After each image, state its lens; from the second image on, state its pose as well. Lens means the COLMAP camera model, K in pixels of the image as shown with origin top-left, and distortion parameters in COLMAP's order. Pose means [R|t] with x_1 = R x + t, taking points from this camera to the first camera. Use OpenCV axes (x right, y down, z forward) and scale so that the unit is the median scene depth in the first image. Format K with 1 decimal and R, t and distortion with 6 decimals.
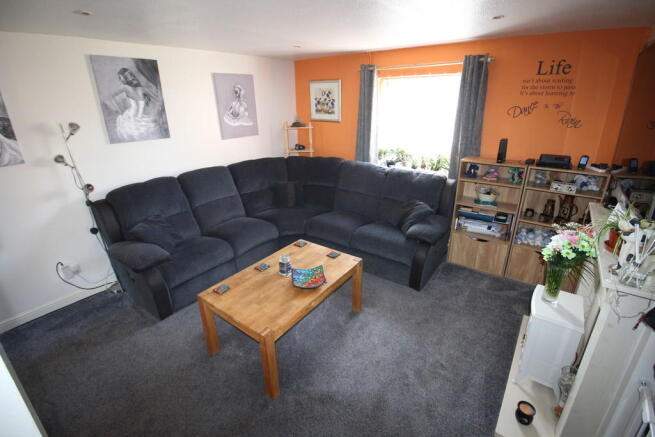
lens RADIAL K [[302.1, 0, 329.8], [0, 302.1, 211.3], [0, 0, 1]] dist [0.000435, -0.017420]
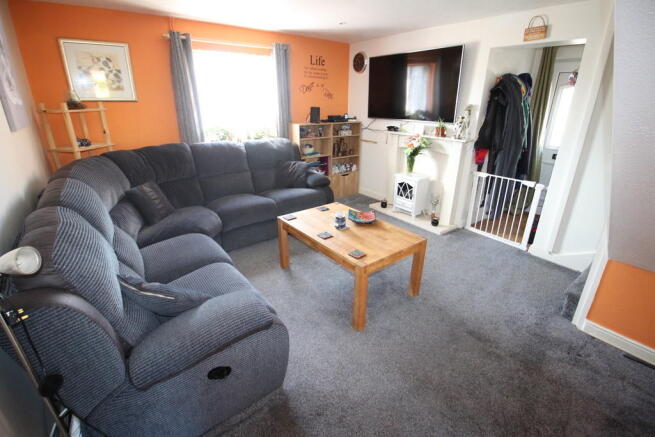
lens RADIAL K [[302.1, 0, 329.8], [0, 302.1, 211.3], [0, 0, 1]] dist [0.000435, -0.017420]
pose [[0.269071, -0.328236, 0.905462, -0.909889], [0.312726, 0.918970, 0.240202, -0.101561], [-0.910935, 0.218530, 0.349916, 0.521473]]
